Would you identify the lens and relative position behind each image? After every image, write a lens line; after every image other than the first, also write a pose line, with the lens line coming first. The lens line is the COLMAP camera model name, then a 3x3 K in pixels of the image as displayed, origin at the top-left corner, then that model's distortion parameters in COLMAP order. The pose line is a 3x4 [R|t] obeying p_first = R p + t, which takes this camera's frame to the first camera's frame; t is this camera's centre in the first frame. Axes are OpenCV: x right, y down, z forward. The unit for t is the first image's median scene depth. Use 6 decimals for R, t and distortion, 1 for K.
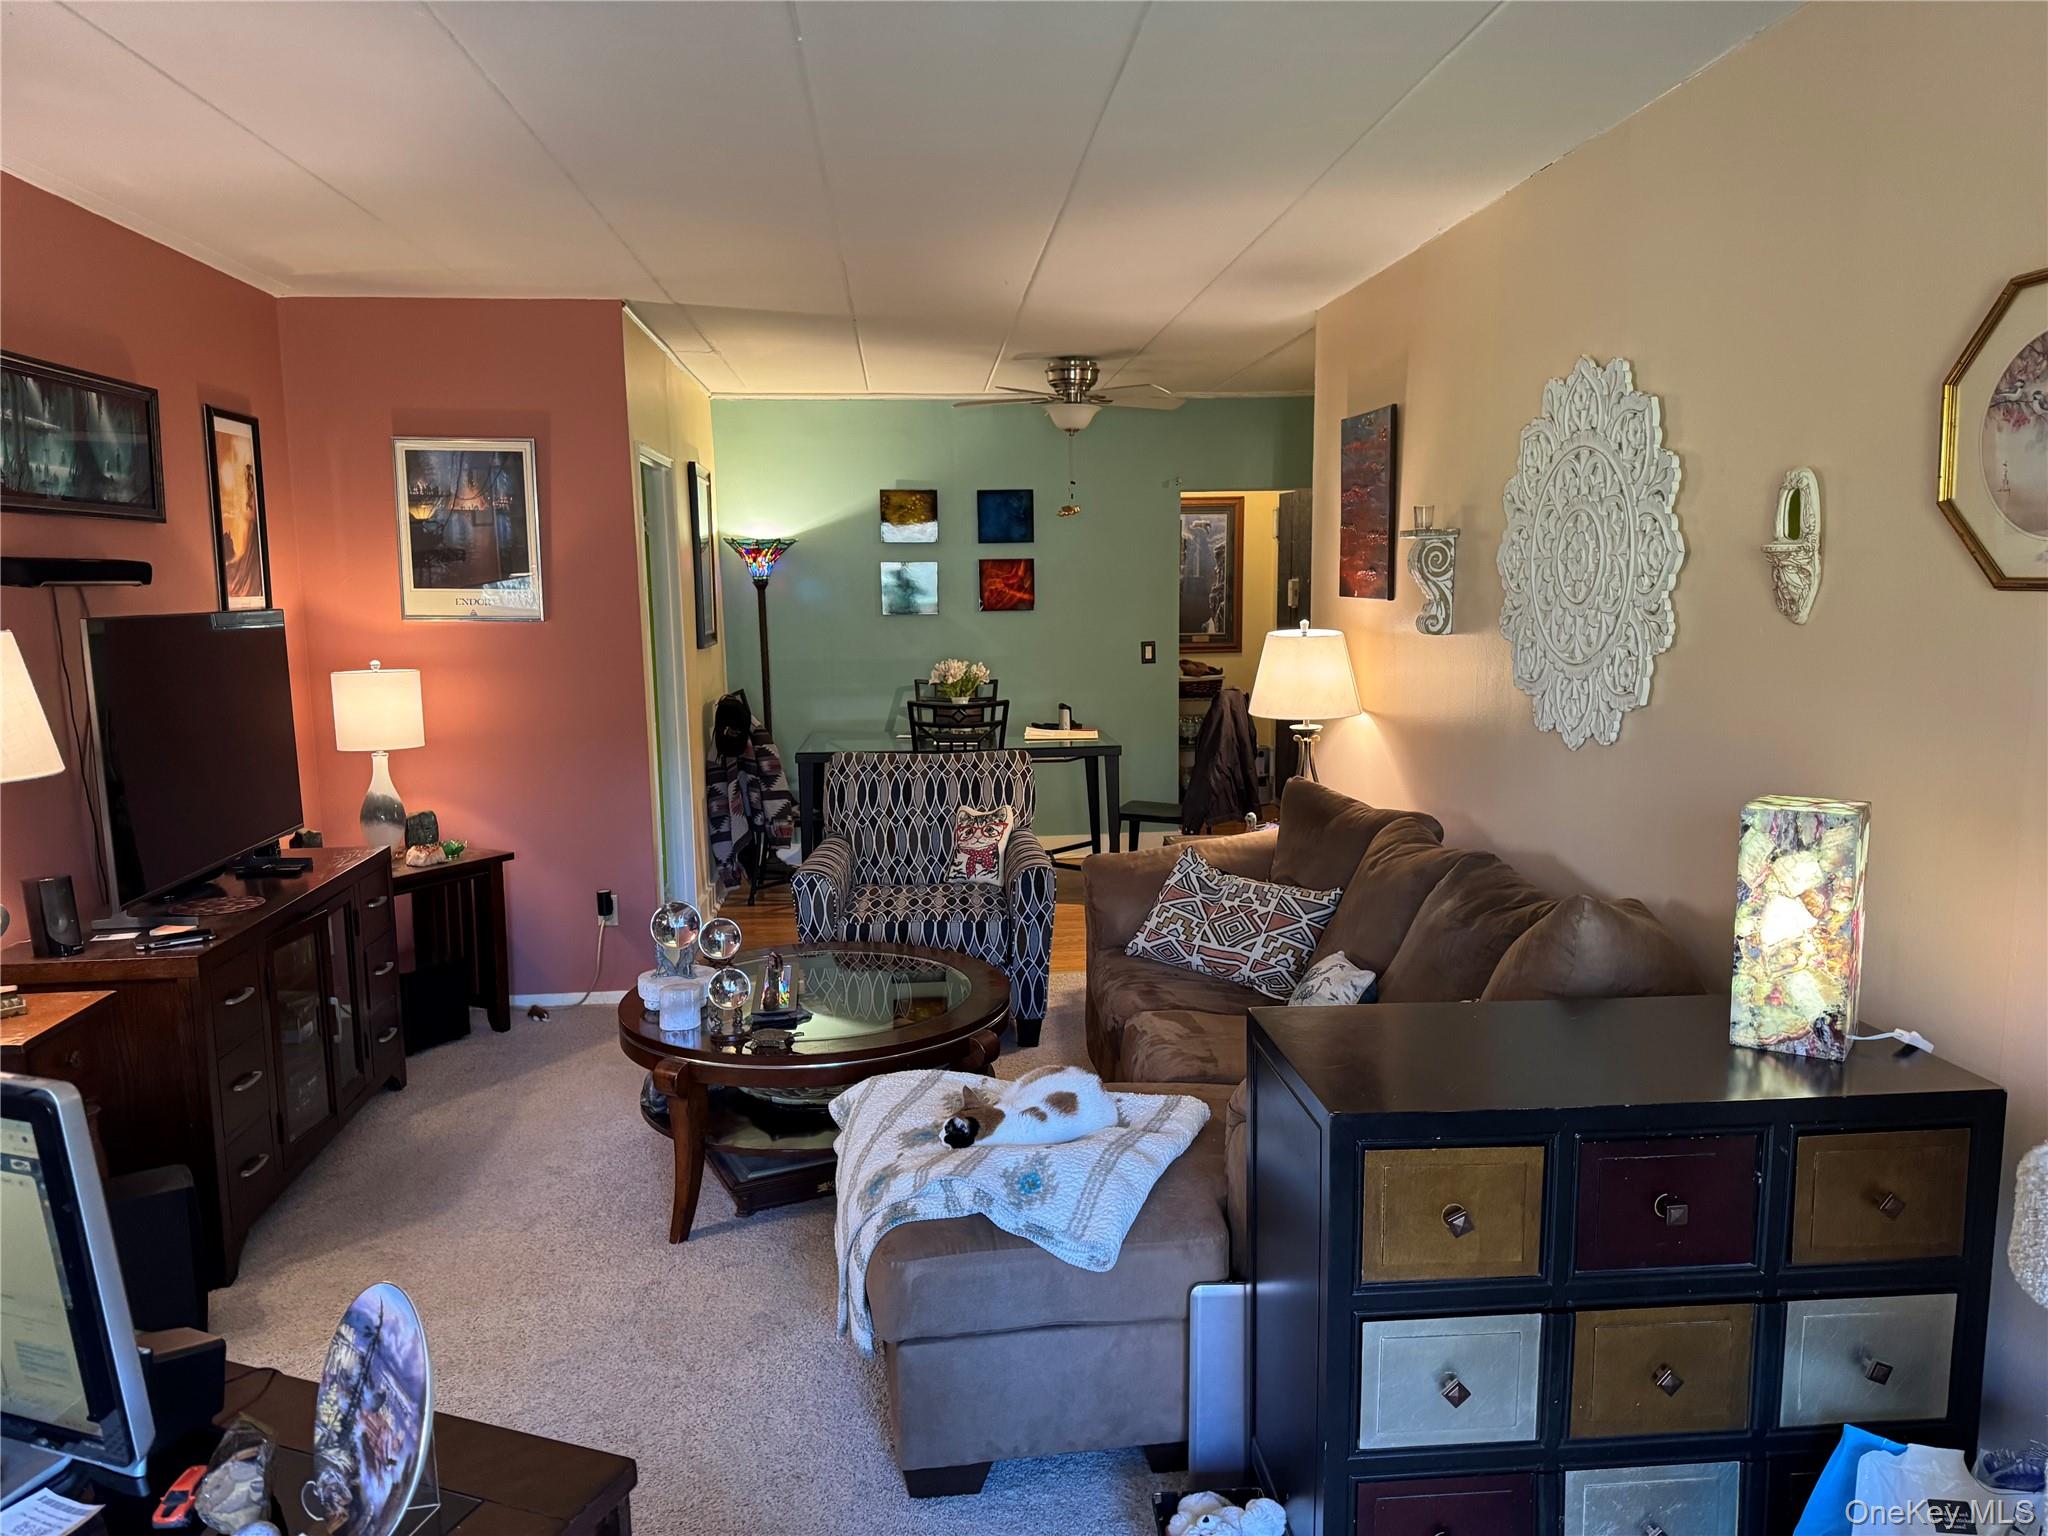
lens RADIAL K [[1433.2, 0, 1024.0], [0, 1433.2, 768.0], [0, 0, 1]] dist [0.065511, -0.085745]
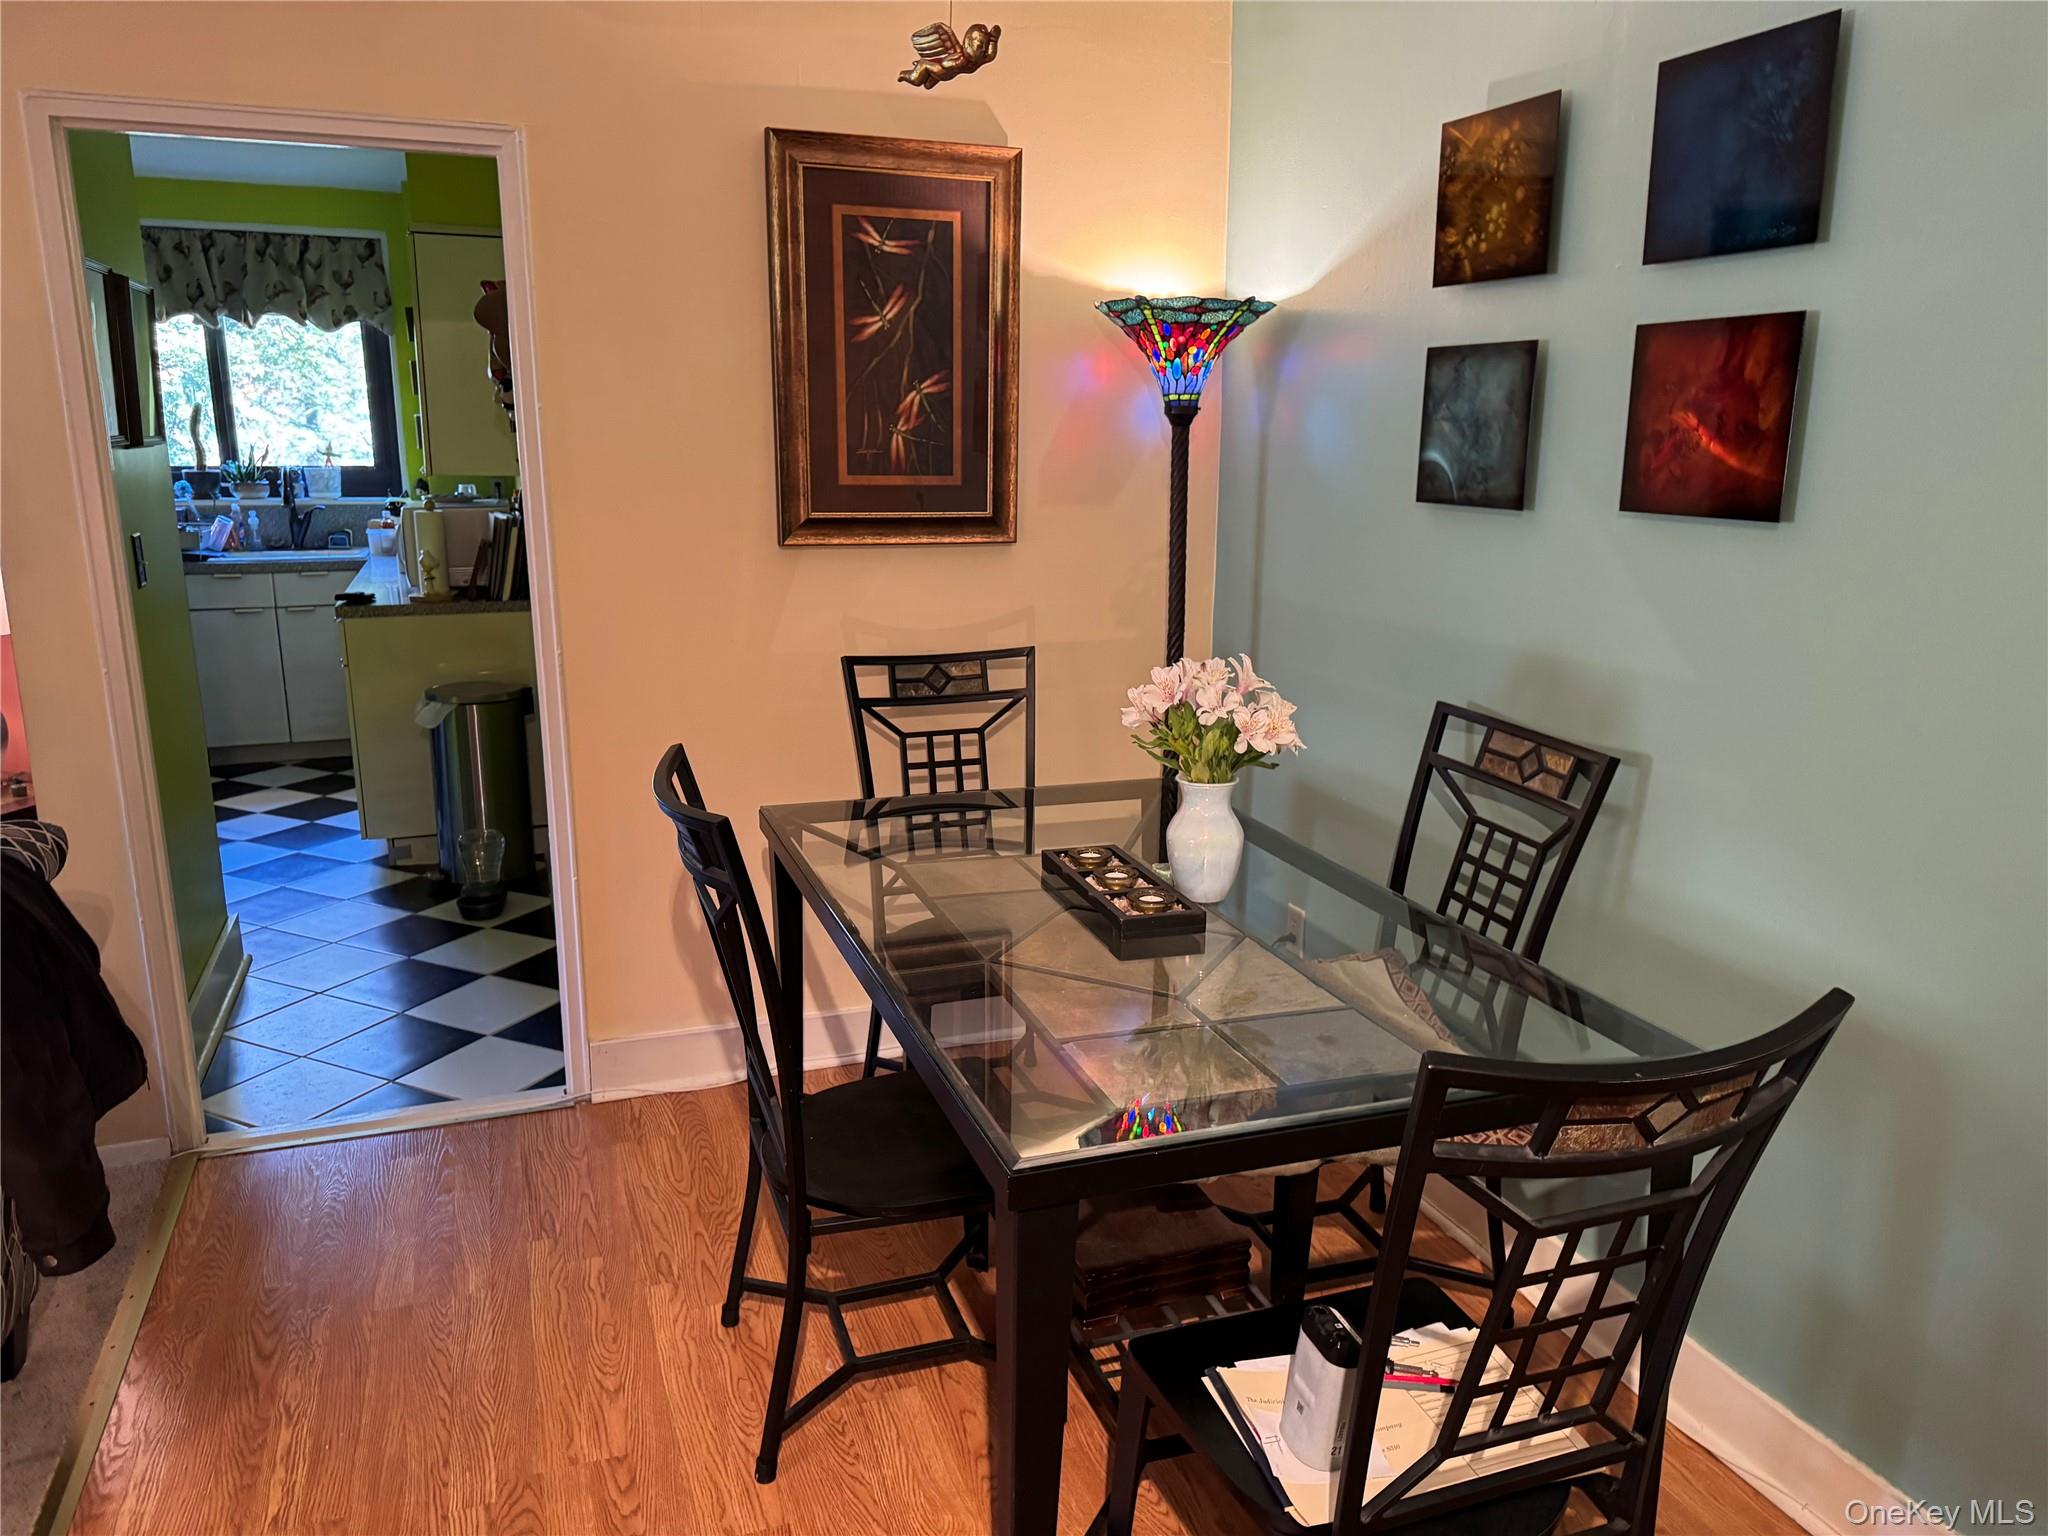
lens RADIAL K [[1471.9, 0, 1017.0], [0, 1471.9, 780.2], [0, 0, 1]] dist [0.000919, -0.002048]
pose [[0.271455, 0.246024, -0.930476, 0.224923], [-0.129794, 0.967303, 0.217895, -0.106114], [0.953659, 0.061622, 0.294511, 0.804959]]
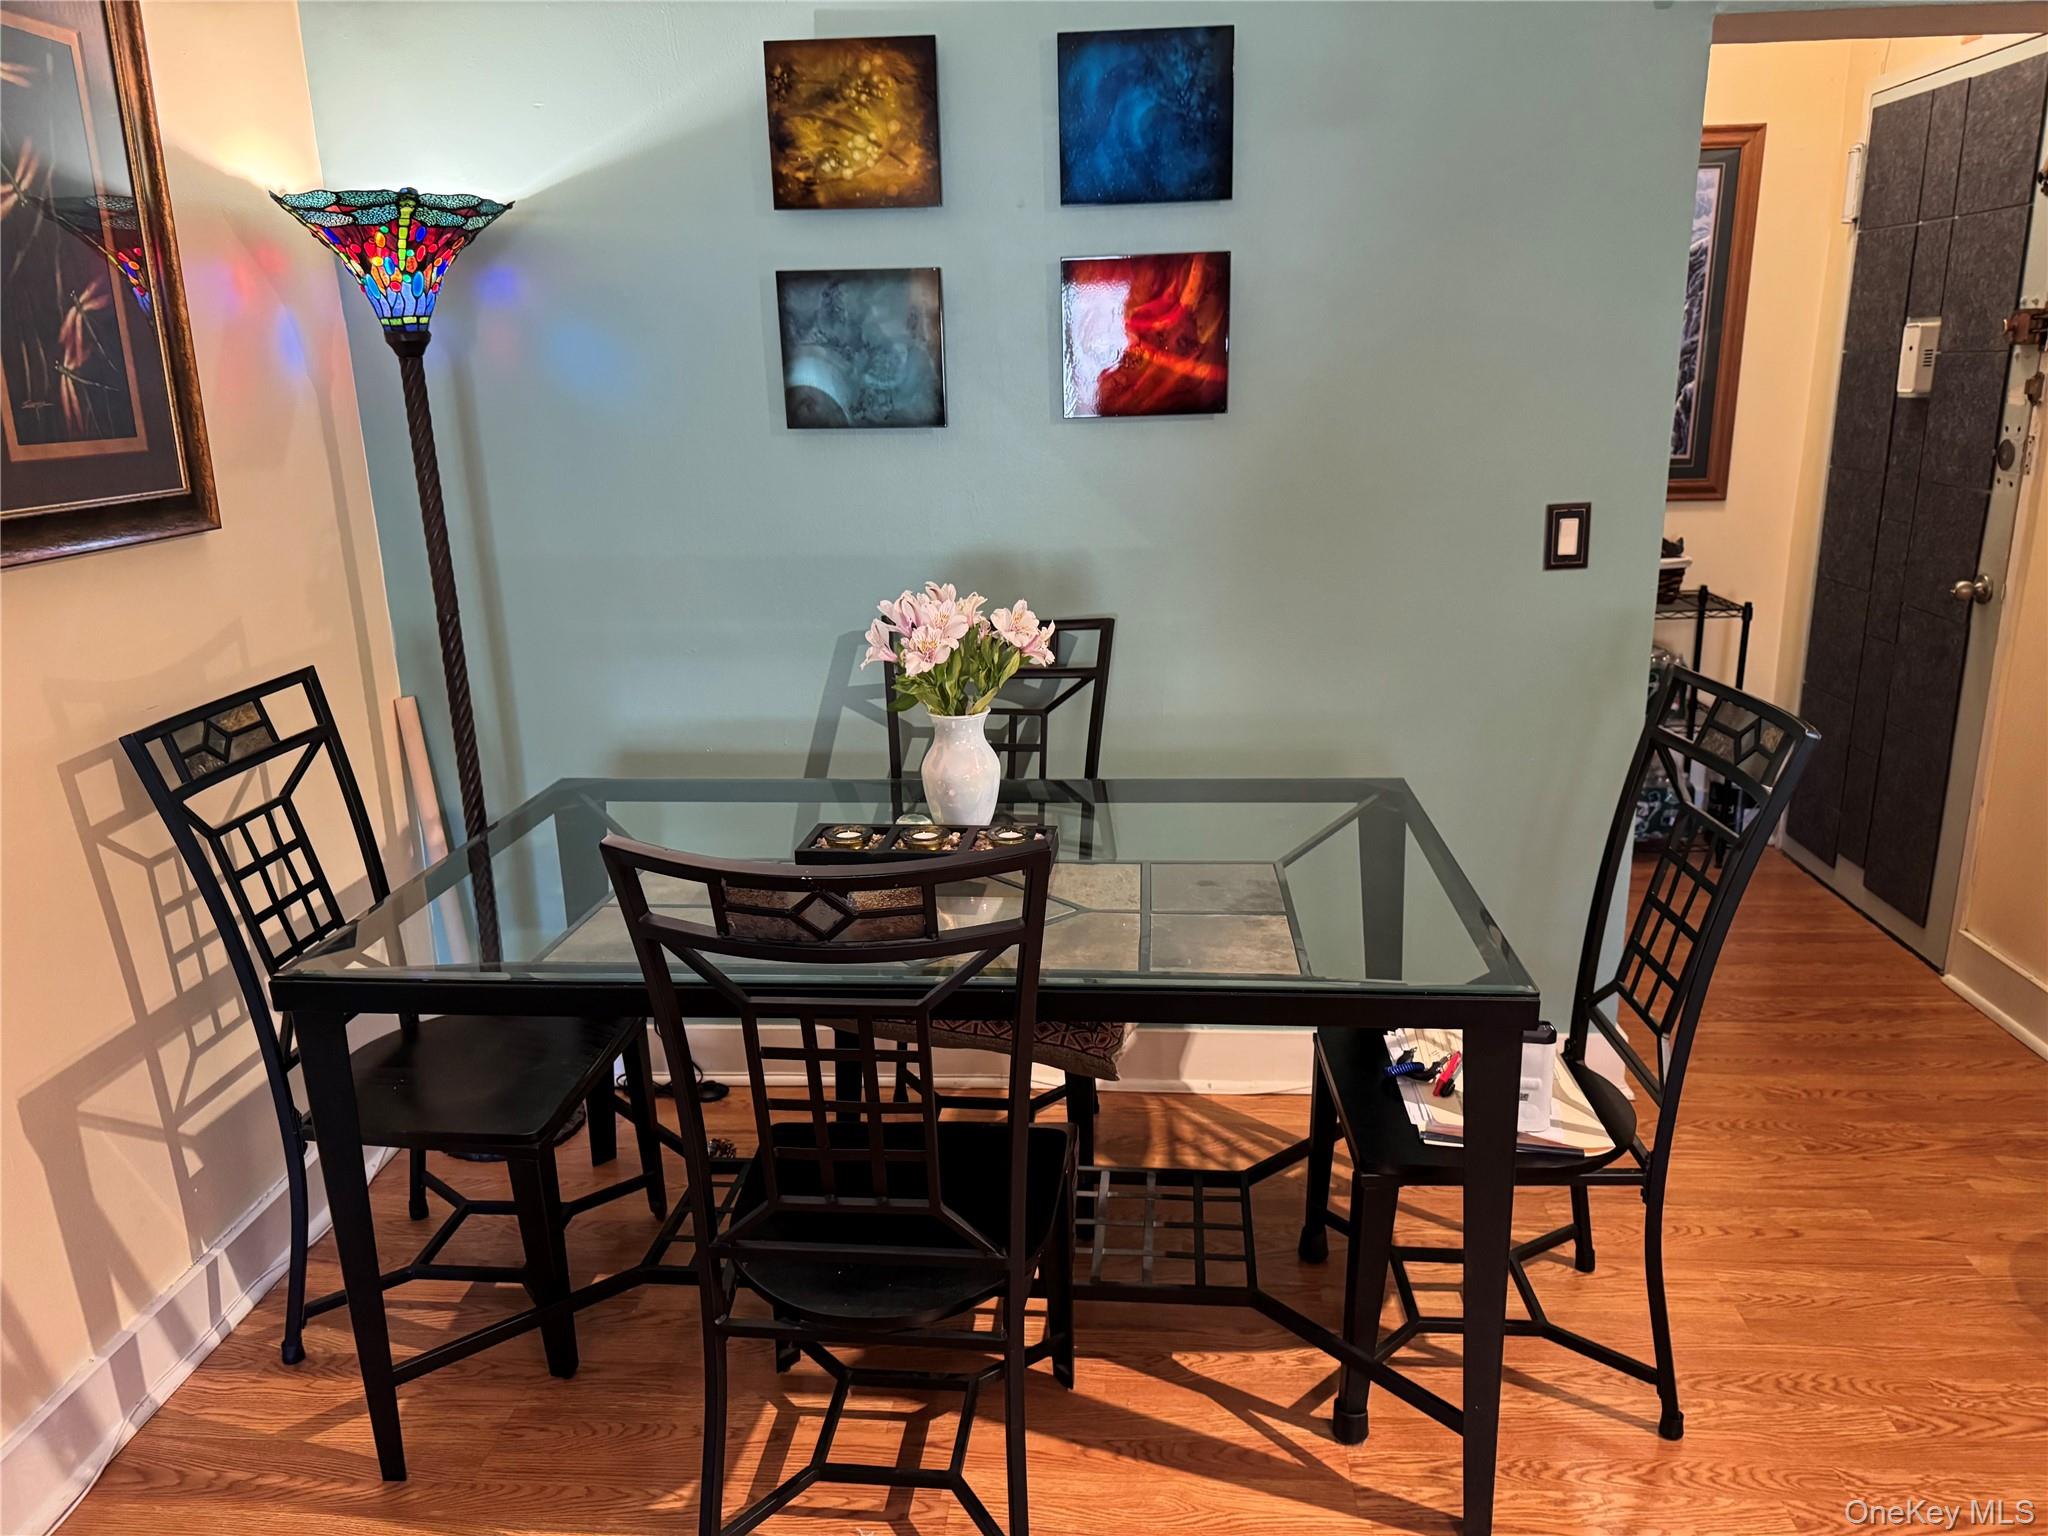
lens RADIAL K [[1455.7, 0, 1027.7], [0, 1455.7, 700.2], [0, 0, 1]] dist [0.078524, -0.087748]
pose [[0.985513, 0.036458, -0.165634, 0.020251], [-0.018536, 0.993925, 0.108490, -0.080690], [0.168583, -0.103848, 0.980202, 0.658334]]
